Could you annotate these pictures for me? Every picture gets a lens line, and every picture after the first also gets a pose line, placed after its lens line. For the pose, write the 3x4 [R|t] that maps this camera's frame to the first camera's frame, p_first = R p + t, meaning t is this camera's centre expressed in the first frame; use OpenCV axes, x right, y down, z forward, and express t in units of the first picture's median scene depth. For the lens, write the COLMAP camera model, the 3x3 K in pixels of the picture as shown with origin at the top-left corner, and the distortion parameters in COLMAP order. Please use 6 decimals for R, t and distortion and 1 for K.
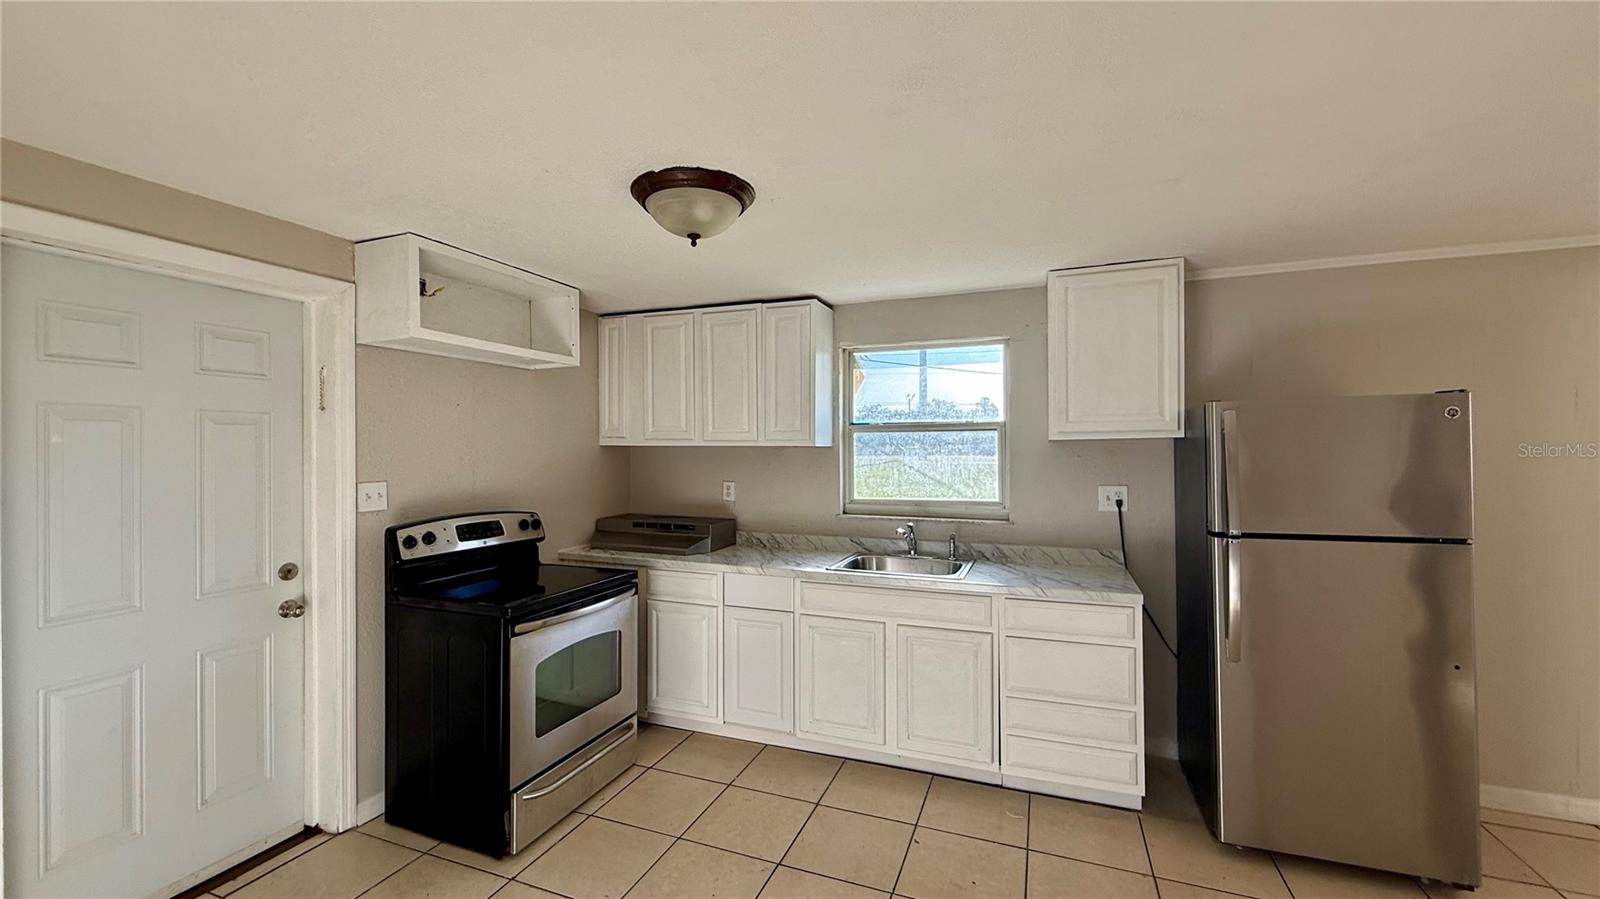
lens RADIAL K [[639.2, 0, 797.4], [0, 639.2, 447.7], [0, 0, 1]] dist [0.003852, 0.001260]
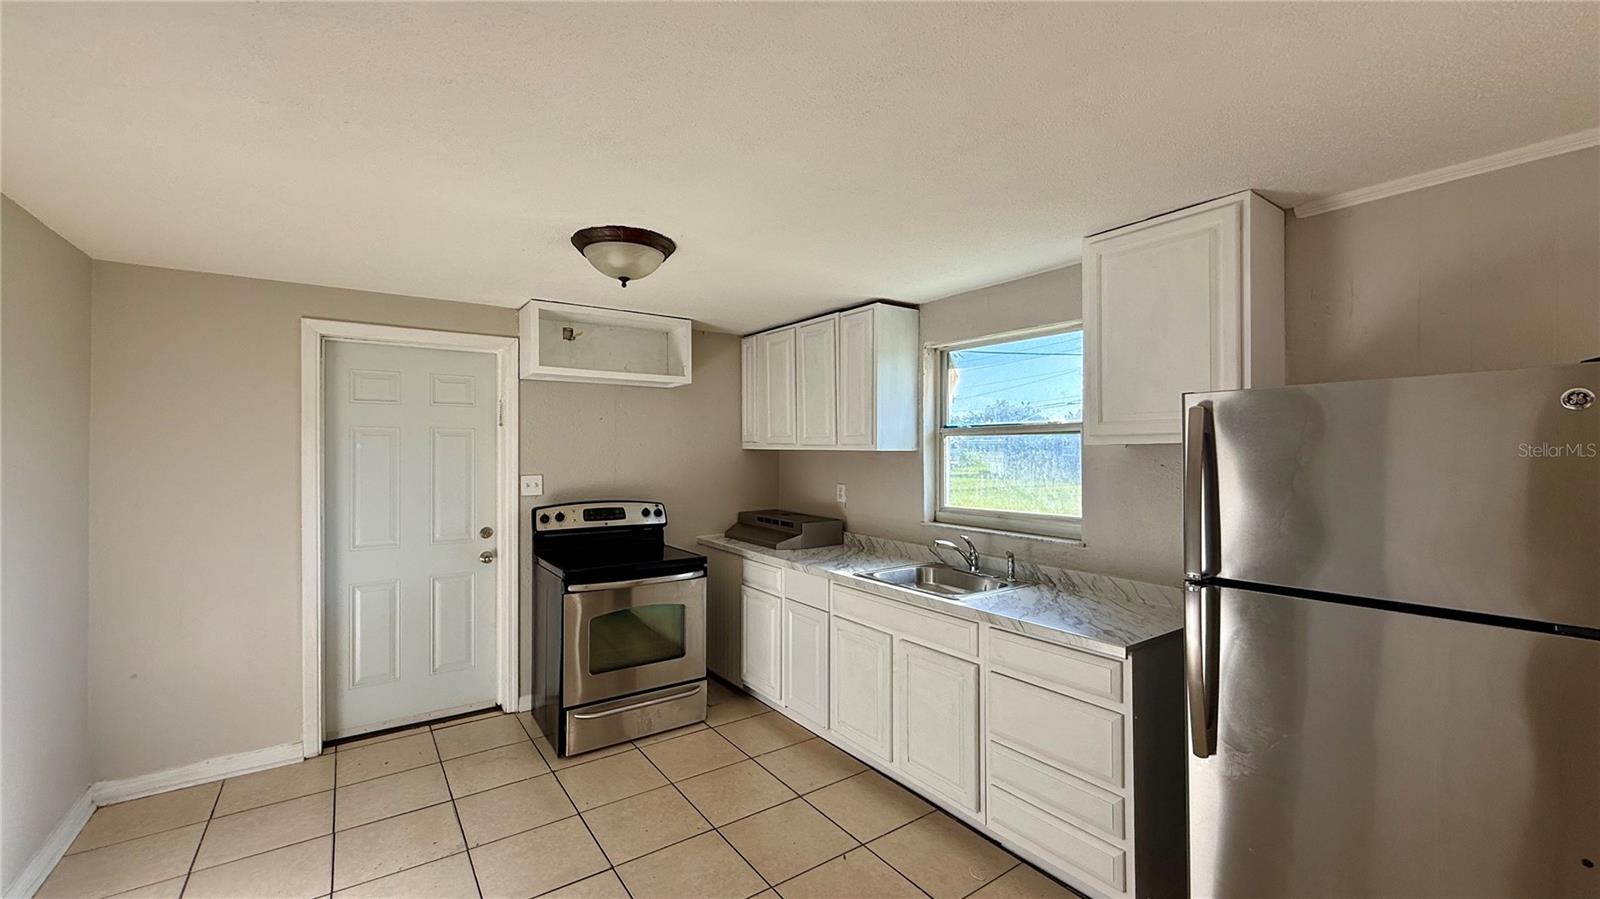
lens RADIAL K [[639.2, 0, 799.6], [0, 639.2, 447.6], [0, 0, 1]] dist [0.003852, 0.001260]
pose [[0.835468, 0.002154, -0.549535, 0.493177], [-0.002020, 0.999998, 0.000850, -0.008241], [0.549535, 0.000400, 0.835471, 0.107784]]
